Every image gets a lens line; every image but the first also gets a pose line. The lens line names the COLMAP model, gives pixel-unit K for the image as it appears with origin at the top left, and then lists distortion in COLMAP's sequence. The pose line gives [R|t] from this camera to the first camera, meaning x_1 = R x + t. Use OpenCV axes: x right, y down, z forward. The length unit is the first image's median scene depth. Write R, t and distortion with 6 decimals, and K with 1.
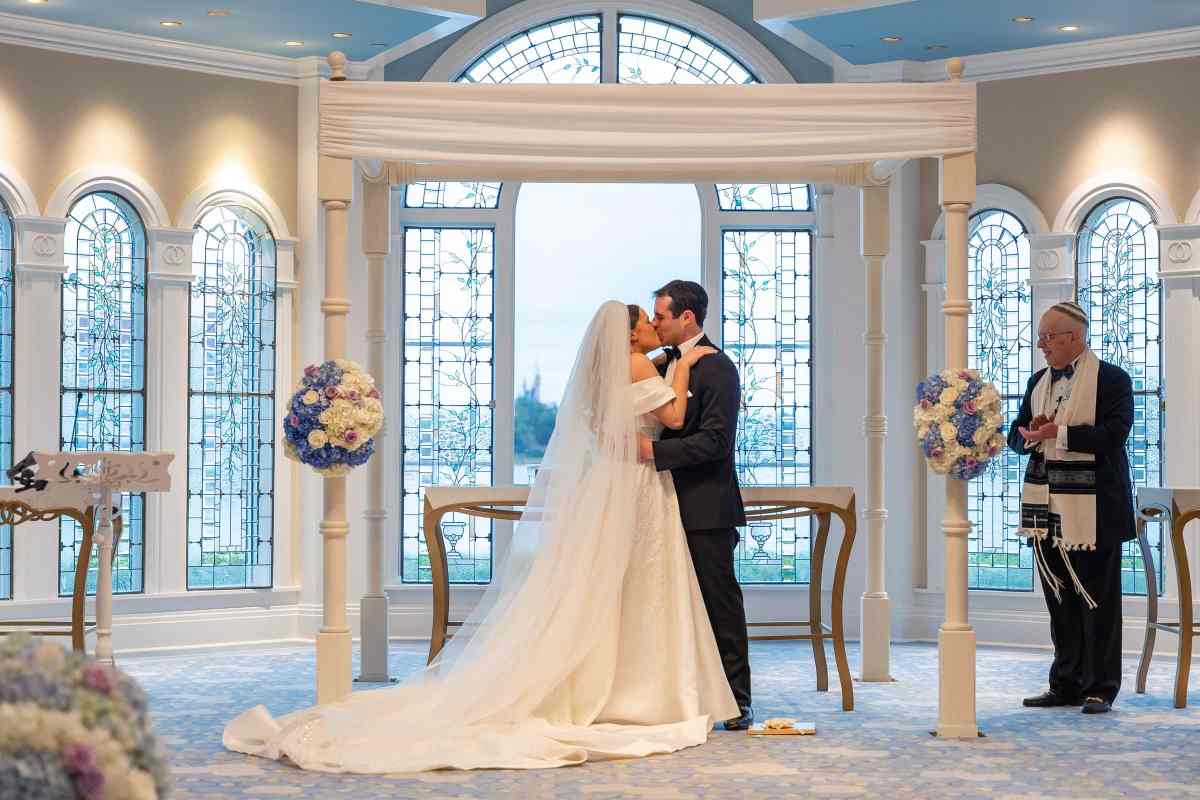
lens RADIAL K [[1961.3, 0, 600.0], [0, 1961.3, 400.0], [0, 0, 1]] dist [-0.059421, 0.177797]
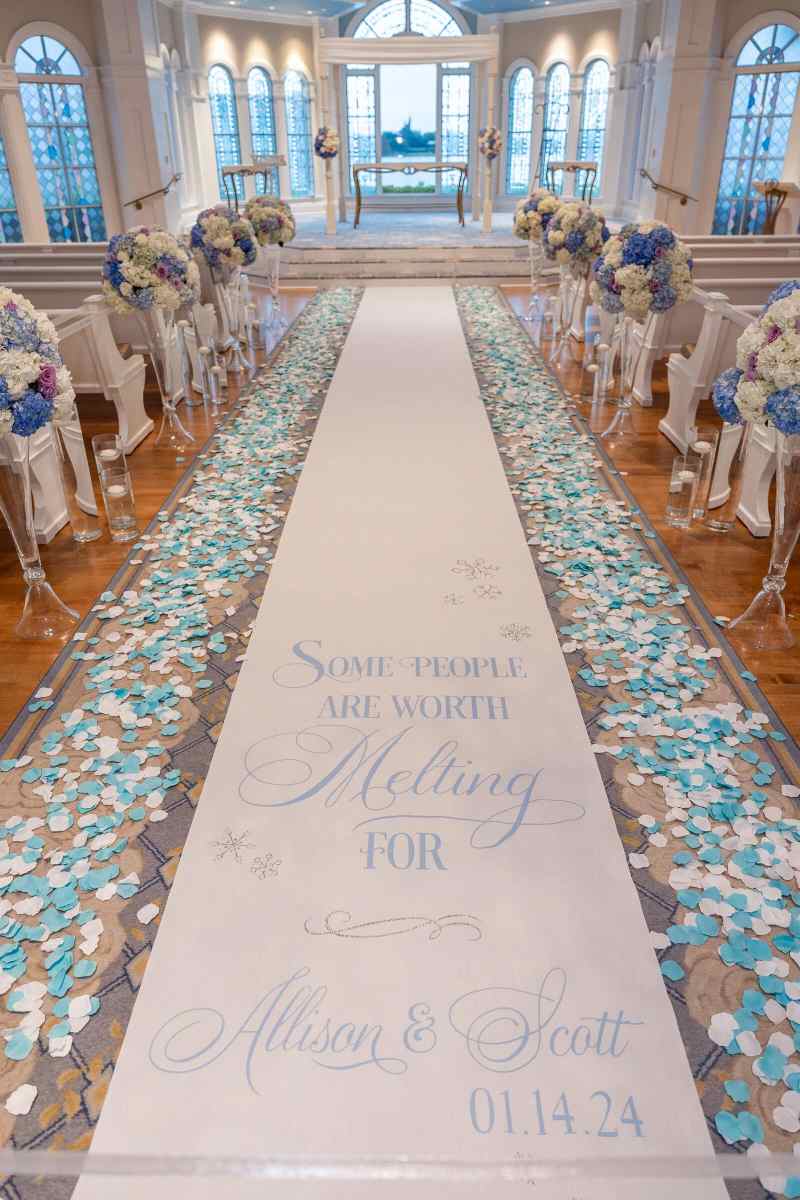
lens RADIAL K [[826.9, 0, 400.0], [0, 826.9, 600.0], [0, 0, 1]] dist [0.025444, -0.039351]
pose [[0.996954, 0.025887, -0.073570, 0.122553], [0.014421, 0.865854, 0.500088, -0.022712], [0.076646, -0.499626, 0.862844, -0.687247]]
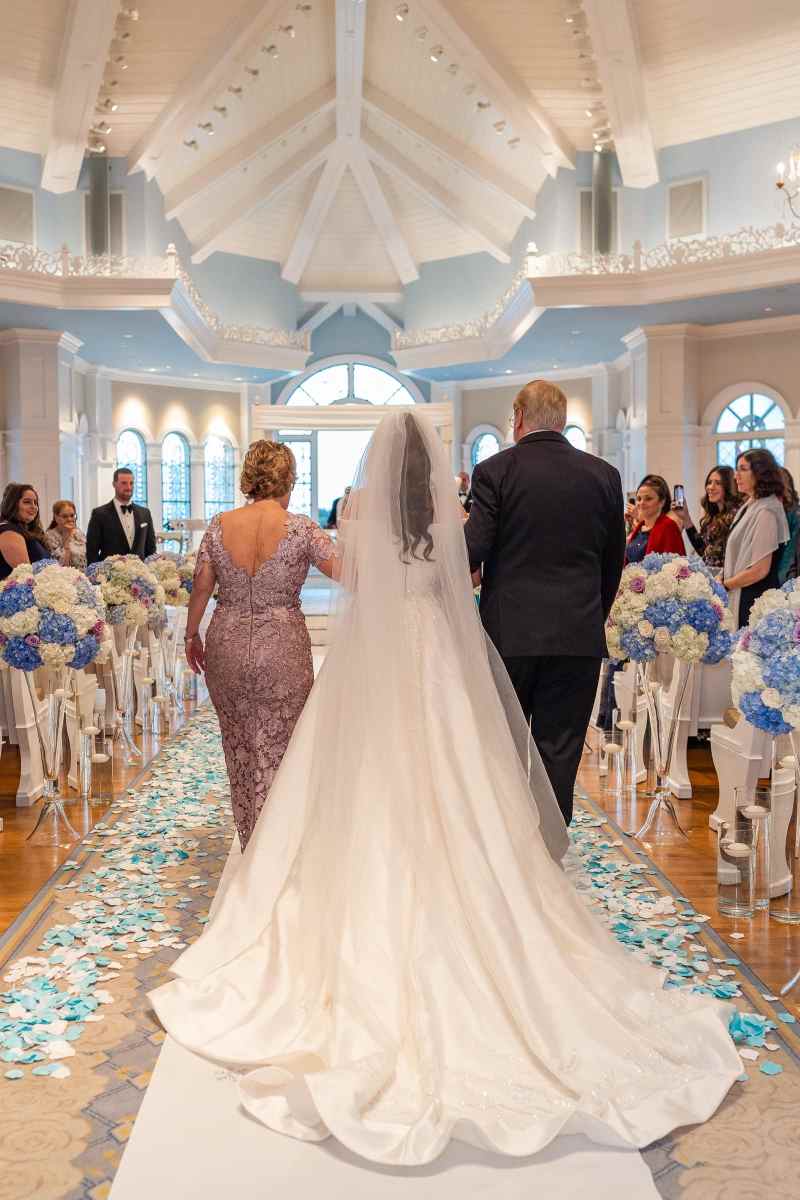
lens RADIAL K [[1961.3, 0, 400.0], [0, 1961.3, 600.0], [0, 0, 1]] dist [-0.059421, 0.177797]
pose [[0.999331, -0.010328, -0.035088, 0.177460], [0.011748, 0.999110, 0.040502, 0.027227], [0.034638, -0.040887, 0.998563, -1.883971]]
